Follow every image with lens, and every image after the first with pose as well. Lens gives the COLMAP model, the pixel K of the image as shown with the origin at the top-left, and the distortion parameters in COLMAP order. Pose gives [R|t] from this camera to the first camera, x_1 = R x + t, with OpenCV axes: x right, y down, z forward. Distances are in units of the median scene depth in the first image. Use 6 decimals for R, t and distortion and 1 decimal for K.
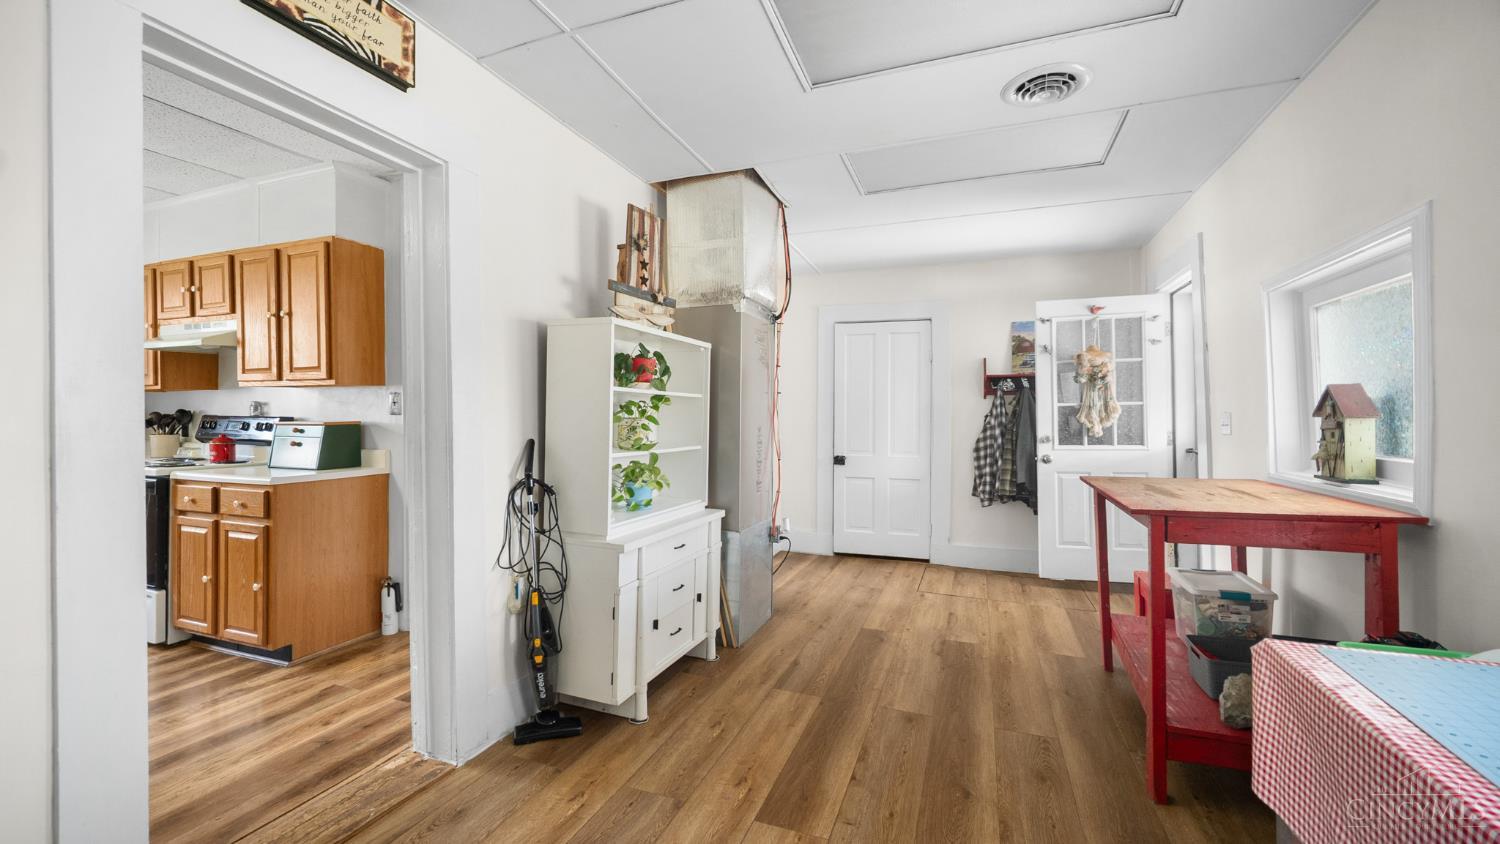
lens RADIAL K [[610.7, 0, 748.1], [0, 610.7, 415.3], [0, 0, 1]] dist [-0.002314, -0.000533]
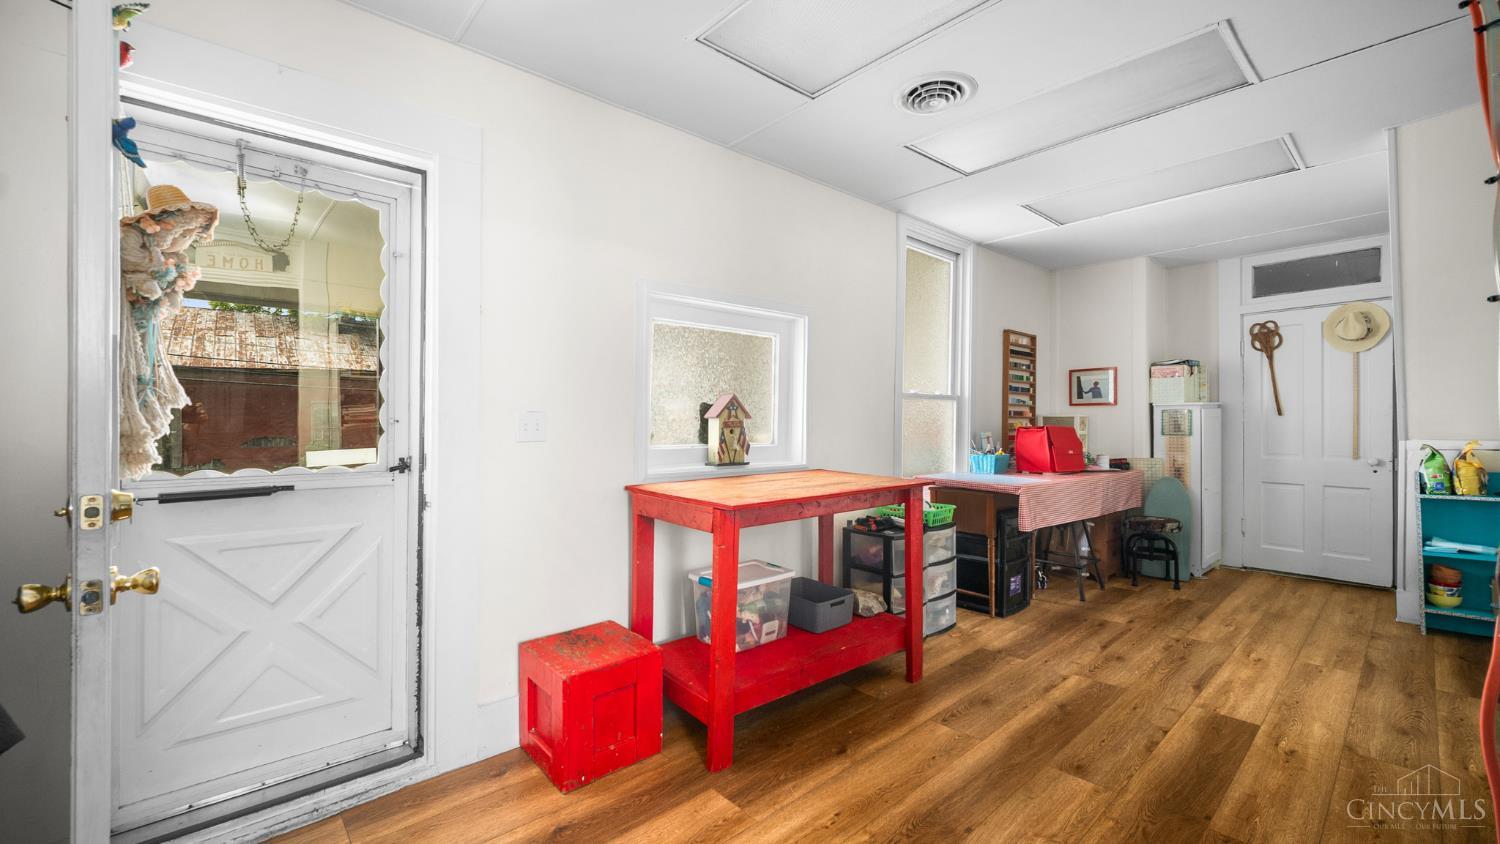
lens RADIAL K [[610.7, 0, 750.9], [0, 610.7, 418.7], [0, 0, 1]] dist [-0.002314, -0.000533]
pose [[-0.887898, 0.003561, 0.460026, 0.282979], [0.001533, 0.999987, -0.004783, 0.012457], [-0.460037, -0.003541, -0.887893, 2.004057]]
